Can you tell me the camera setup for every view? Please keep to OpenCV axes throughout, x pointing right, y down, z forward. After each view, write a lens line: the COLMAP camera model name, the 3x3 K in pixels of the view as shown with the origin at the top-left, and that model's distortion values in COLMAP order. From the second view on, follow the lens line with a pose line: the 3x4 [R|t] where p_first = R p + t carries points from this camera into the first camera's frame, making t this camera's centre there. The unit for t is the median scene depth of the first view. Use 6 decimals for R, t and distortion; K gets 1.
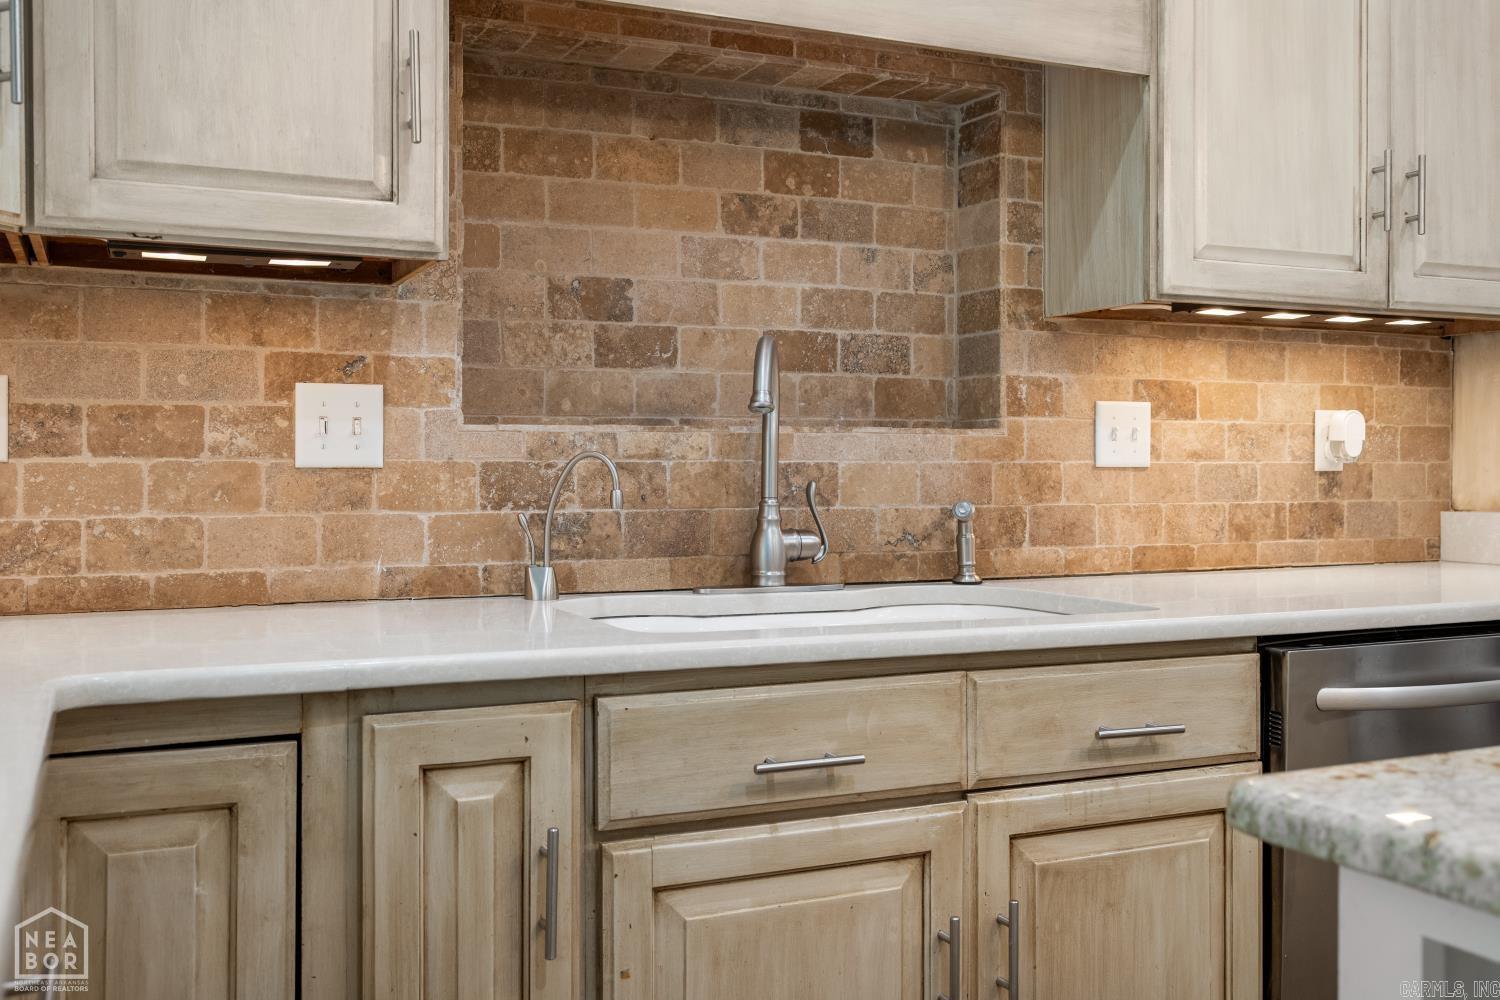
lens RADIAL K [[1428.9, 0, 751.2], [0, 1428.9, 466.5], [0, 0, 1]] dist [0.000320, 0.007190]
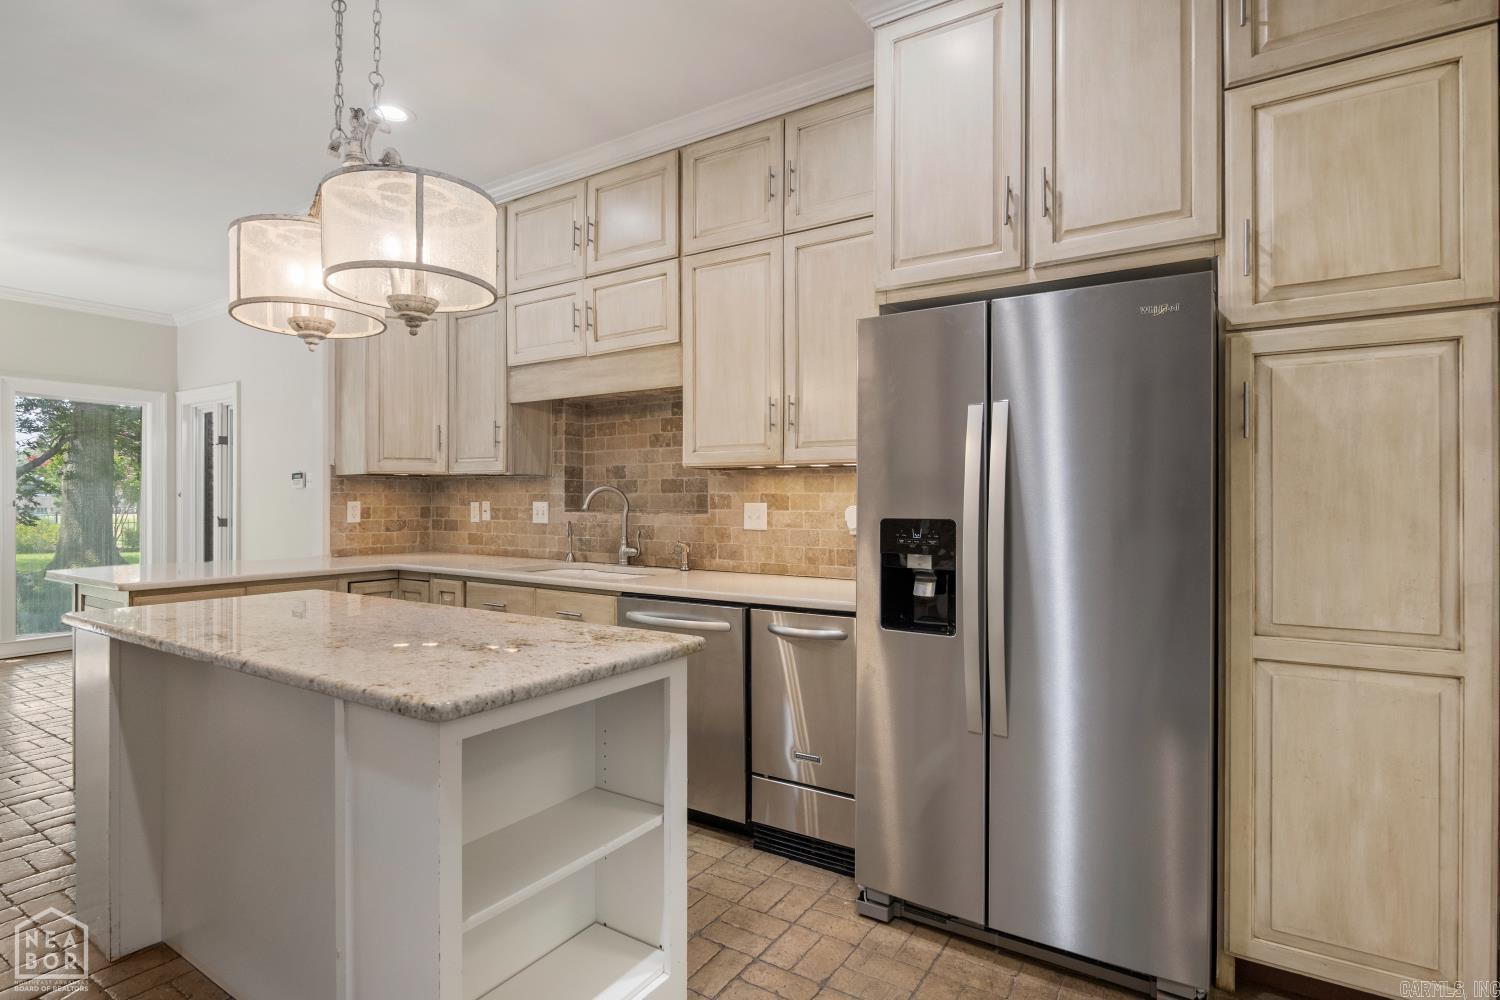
lens RADIAL K [[777.0, 0, 750.0], [0, 777.0, 500.0], [0, 0, 1]] dist [-0.002271, -0.000370]
pose [[0.528036, 0.004330, -0.849211, 1.467325], [-0.001768, 0.999990, 0.003999, -0.059203], [0.849220, -0.000610, 0.528038, 0.308525]]
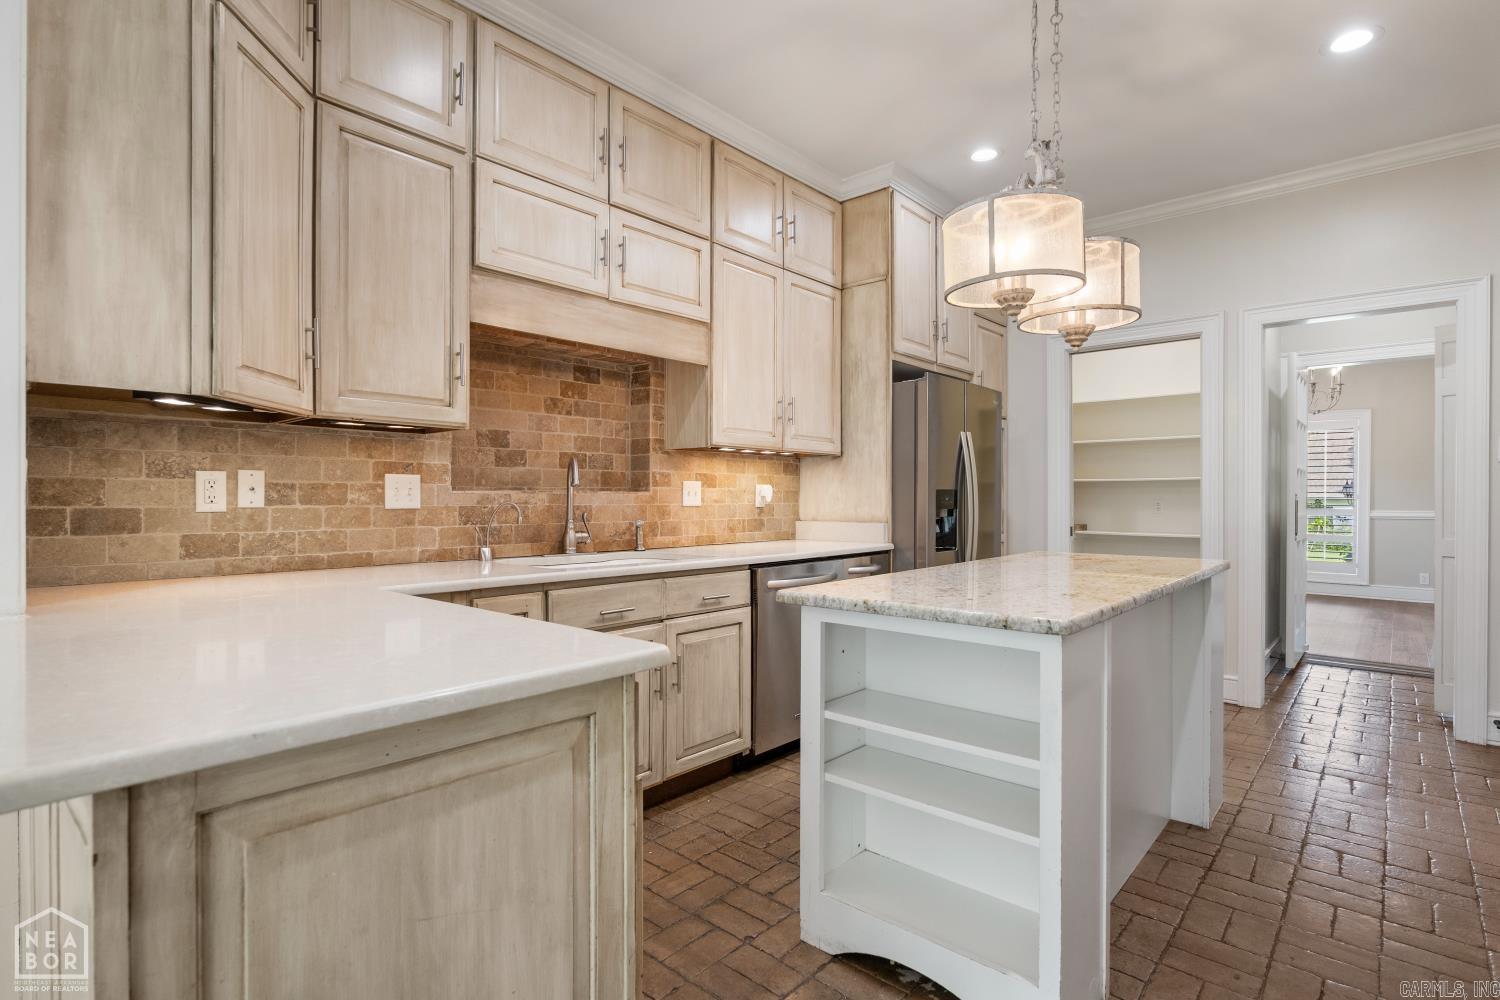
lens RADIAL K [[742.8, 0, 750.0], [0, 742.8, 500.0], [0, 0, 1]] dist [-0.007395, 0.000474]
pose [[0.913294, 0.000427, 0.407300, -0.216198], [-0.001217, 0.999998, 0.001680, -0.013974], [-0.407298, -0.002030, 0.913293, -0.324314]]
